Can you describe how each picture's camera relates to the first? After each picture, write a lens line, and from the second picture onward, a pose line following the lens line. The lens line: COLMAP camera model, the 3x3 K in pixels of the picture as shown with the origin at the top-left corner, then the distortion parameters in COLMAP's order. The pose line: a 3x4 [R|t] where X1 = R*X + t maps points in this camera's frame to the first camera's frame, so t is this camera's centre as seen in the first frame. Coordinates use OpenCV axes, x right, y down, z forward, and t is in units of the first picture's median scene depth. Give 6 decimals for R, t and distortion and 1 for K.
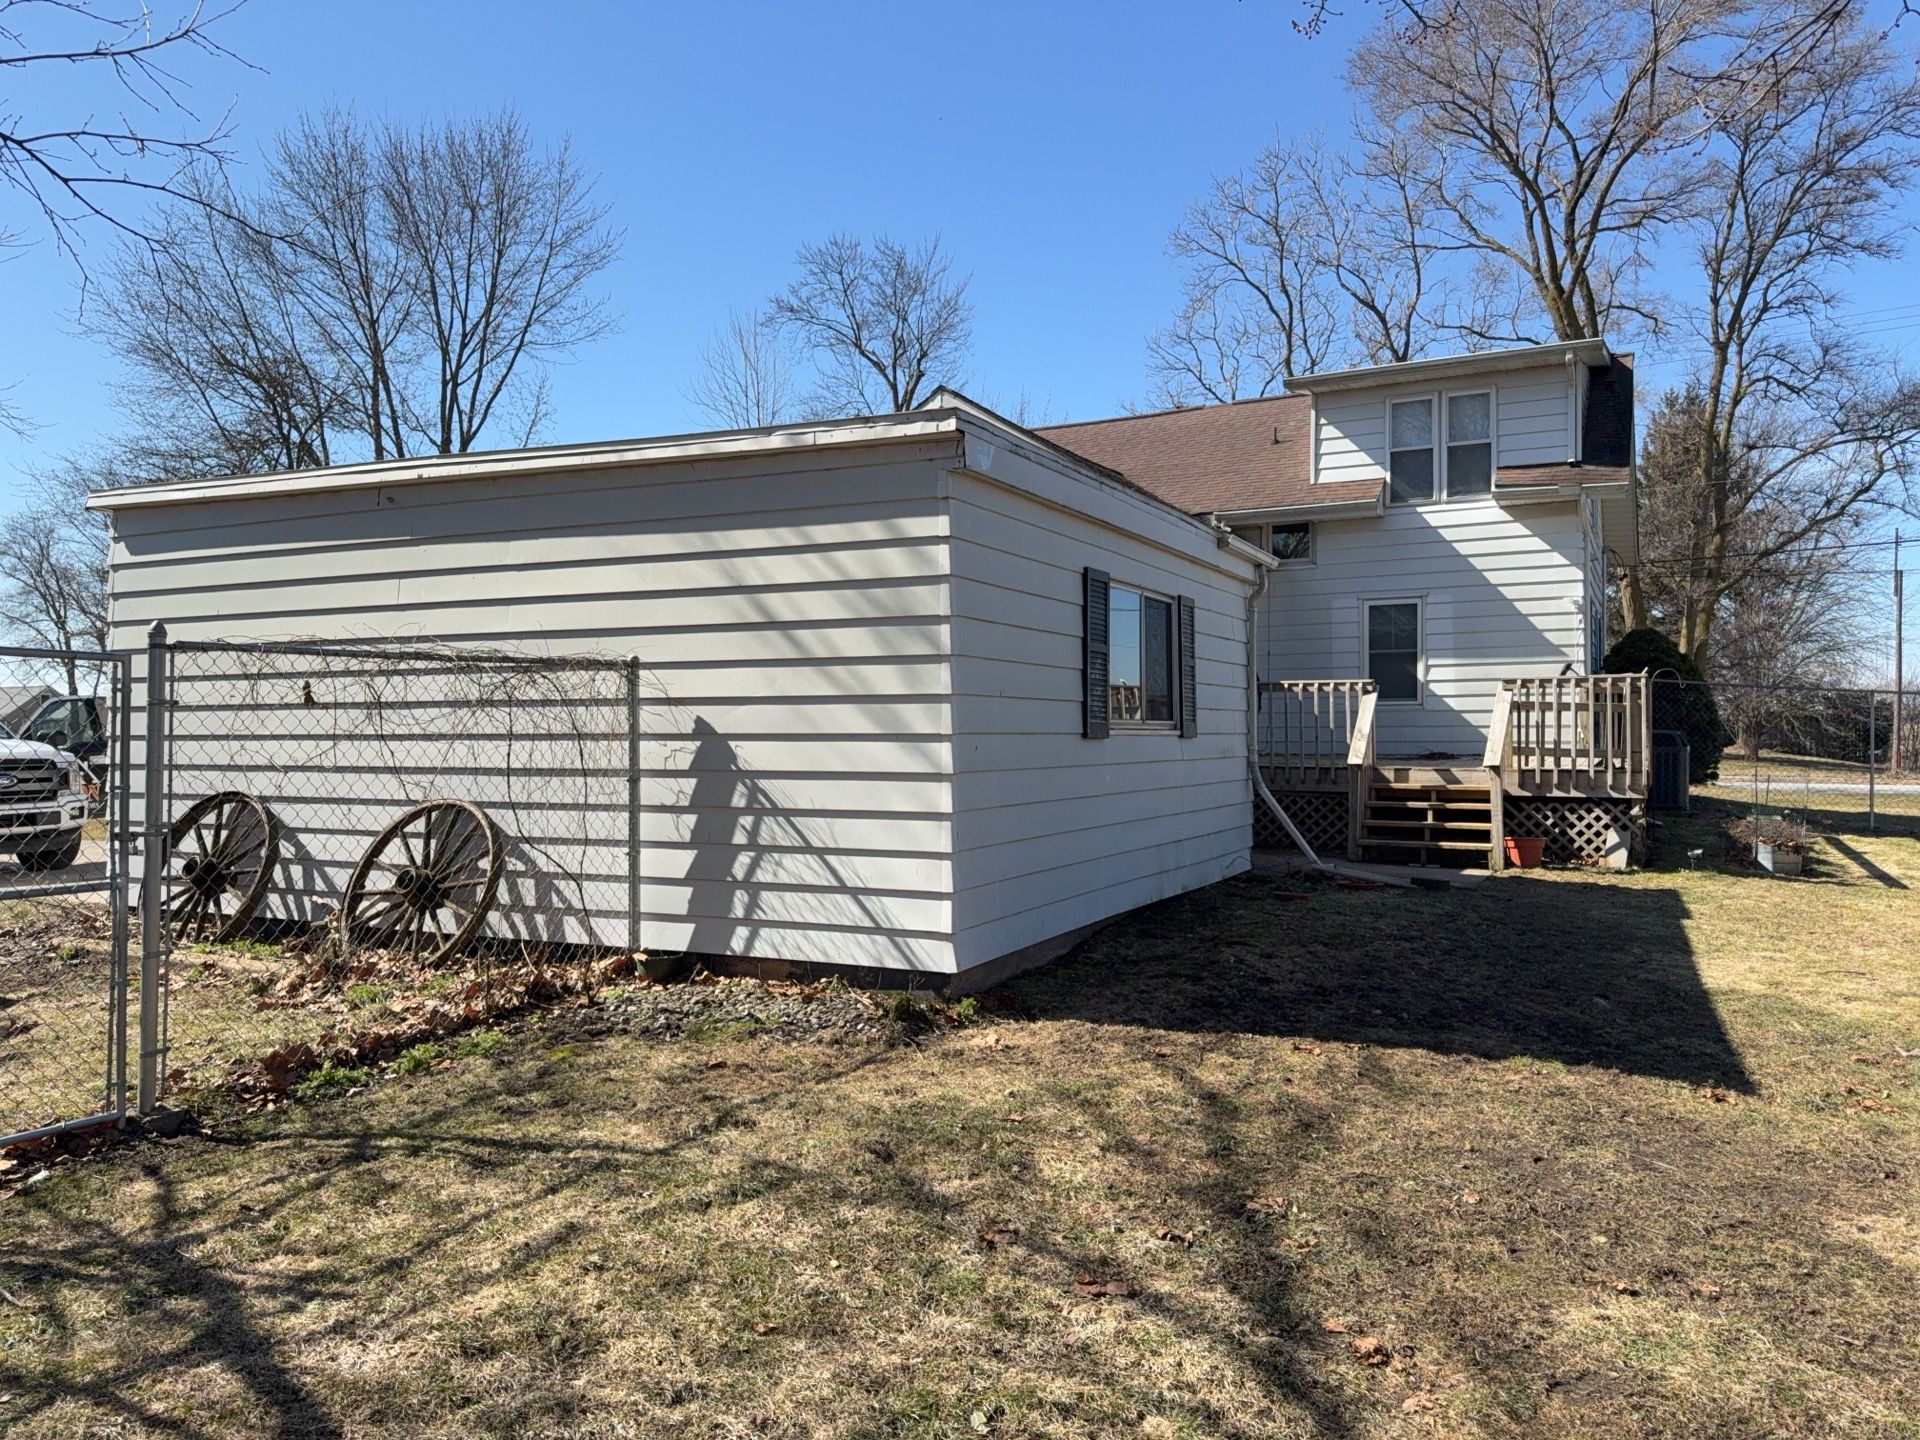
lens RADIAL K [[1324.8, 0, 965.1], [0, 1324.8, 723.8], [0, 0, 1]] dist [0.038549, 0.000980]
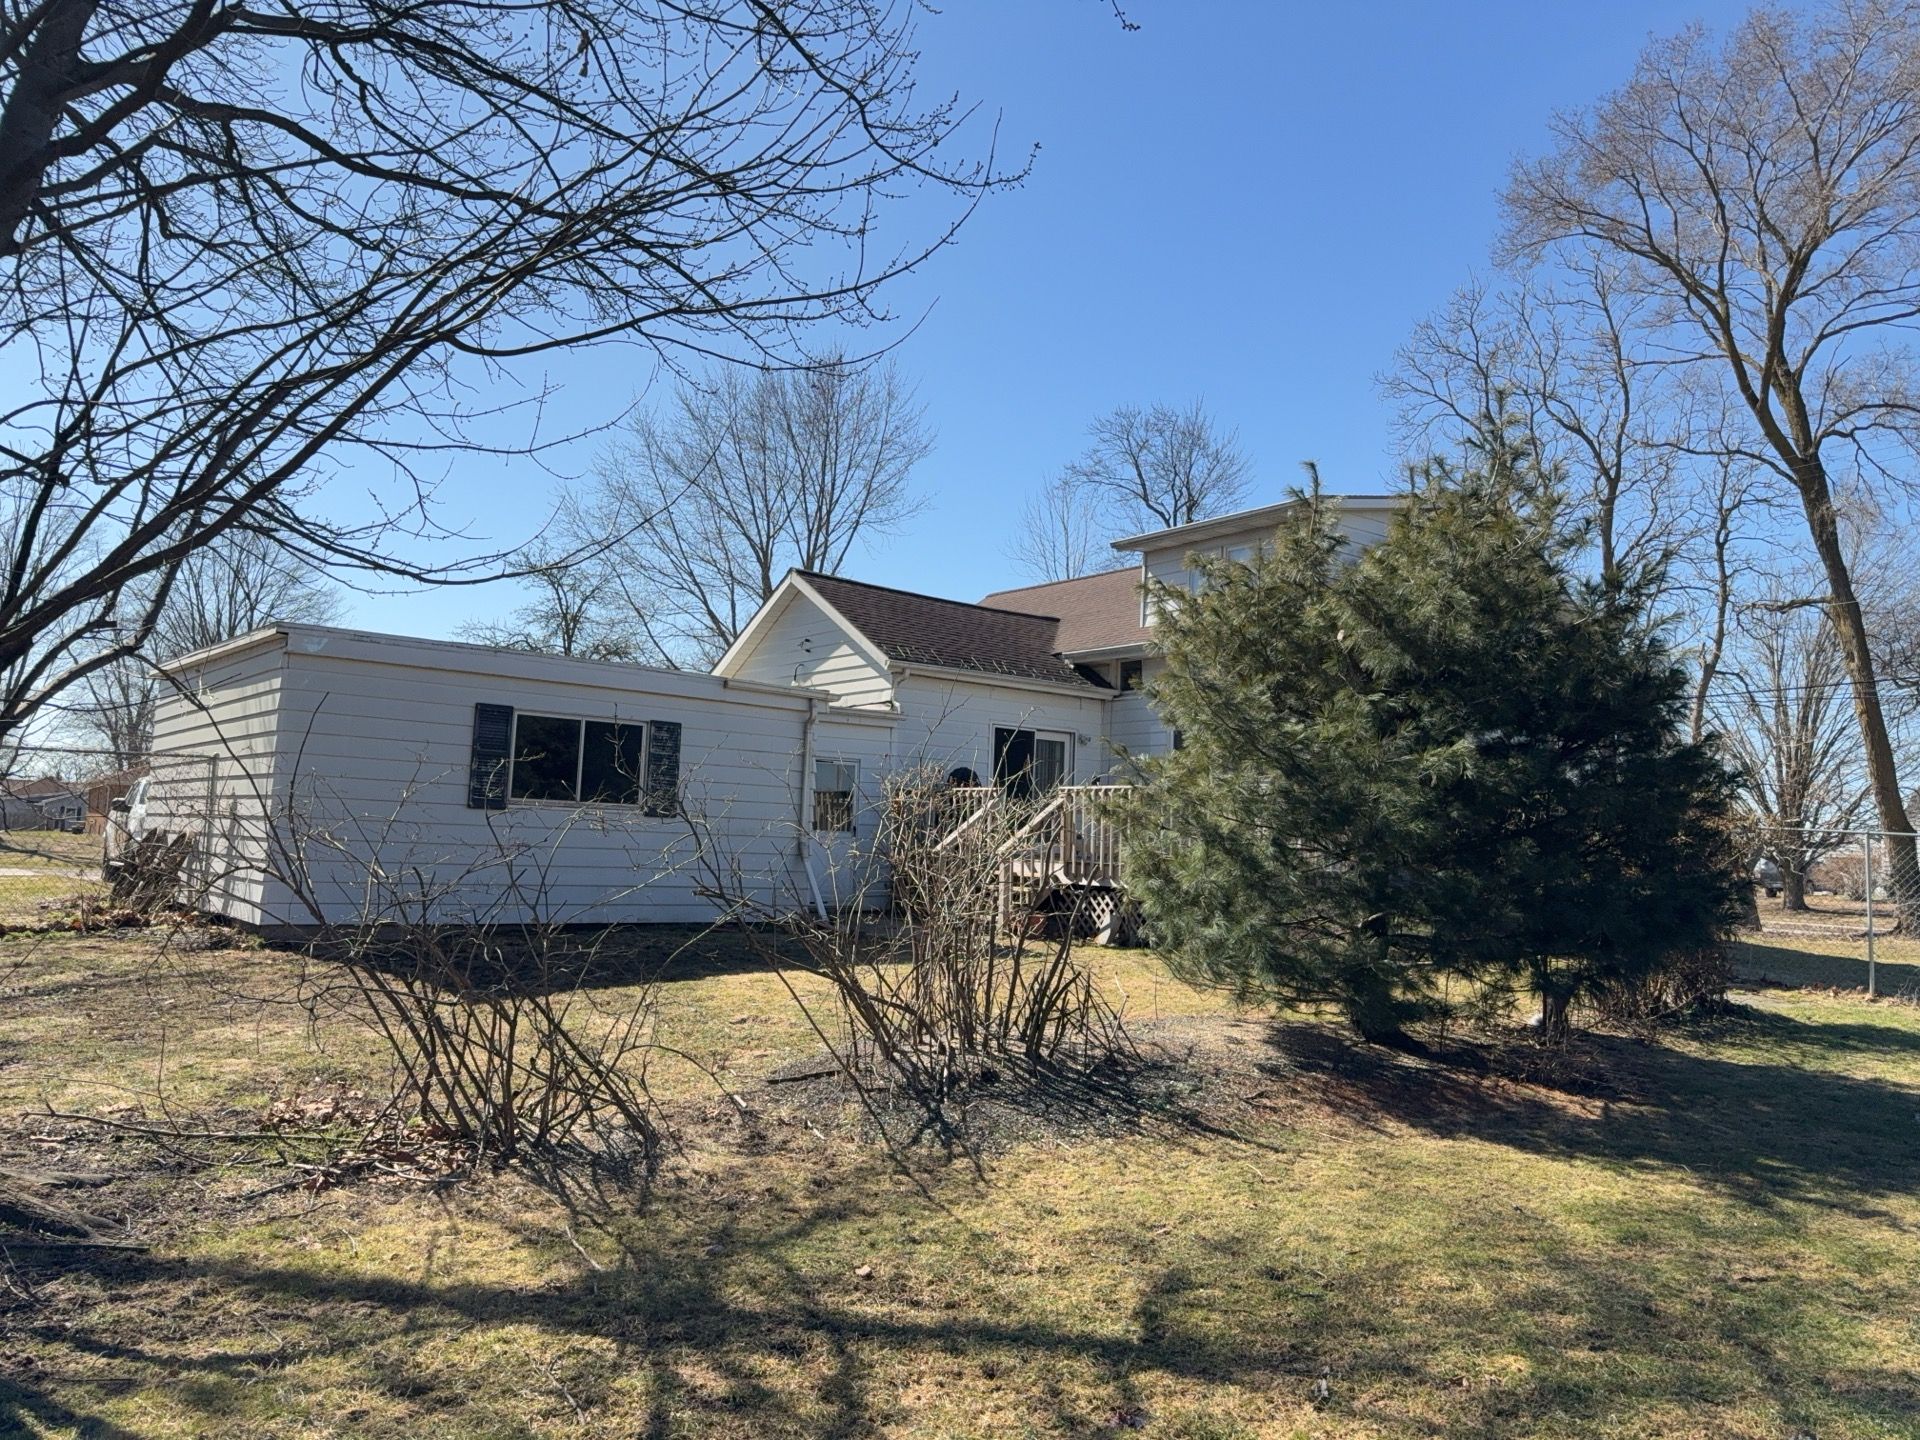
lens RADIAL K [[1324.8, 0, 954.0], [0, 1324.8, 715.0], [0, 0, 1]] dist [0.038549, 0.000980]
pose [[0.911913, -0.005791, -0.410342, 0.833491], [-0.037441, 0.994556, -0.097243, 0.022155], [0.408671, 0.104041, 0.906732, -0.162681]]
